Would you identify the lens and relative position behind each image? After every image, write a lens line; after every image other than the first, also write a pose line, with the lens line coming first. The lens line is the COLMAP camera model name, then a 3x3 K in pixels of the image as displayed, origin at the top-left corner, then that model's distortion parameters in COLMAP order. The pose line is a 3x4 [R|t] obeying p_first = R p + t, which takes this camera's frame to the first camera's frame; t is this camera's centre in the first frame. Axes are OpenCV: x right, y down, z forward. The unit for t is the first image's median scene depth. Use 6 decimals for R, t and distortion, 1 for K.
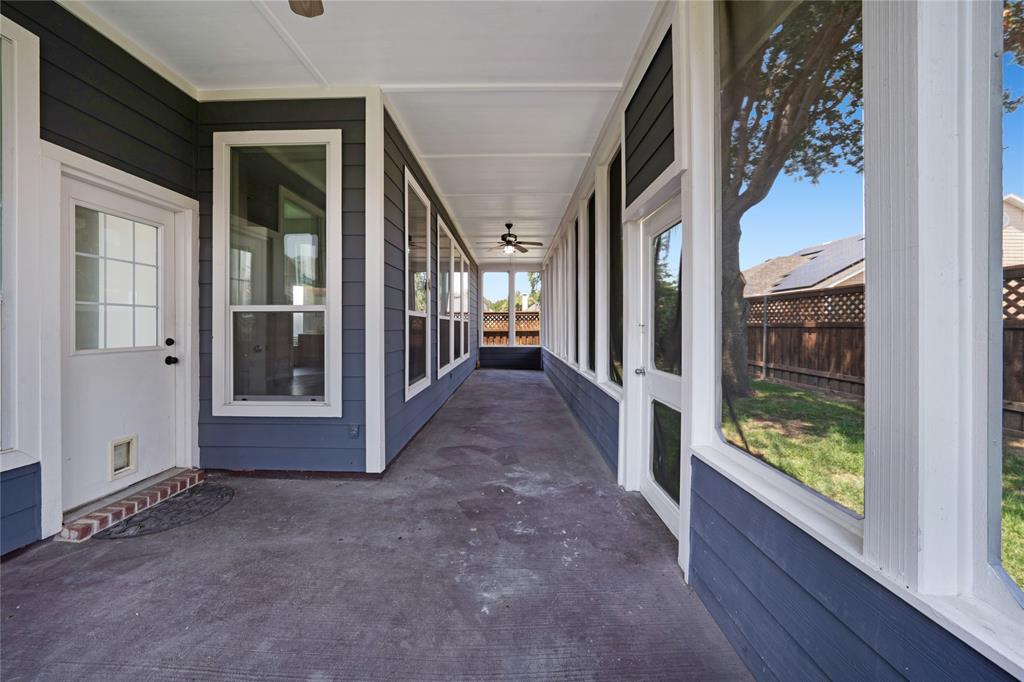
lens RADIAL K [[364.9, 0, 517.3], [0, 364.9, 323.1], [0, 0, 1]] dist [-0.025297, 0.004505]
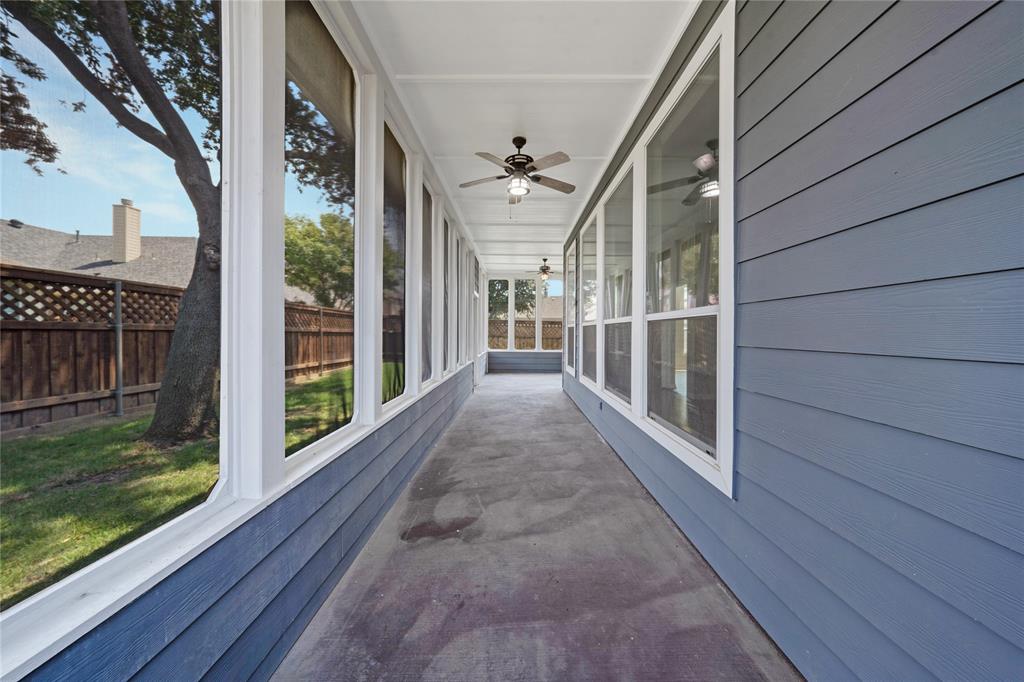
lens RADIAL K [[354.4, 0, 516.6], [0, 354.4, 324.9], [0, 0, 1]] dist [0.002352, 0.000258]
pose [[-0.999995, -0.002901, 0.001236, 0.000299], [-0.002930, 0.999706, -0.024071, 0.015674], [-0.001166, -0.024074, -0.999709, 1.525748]]
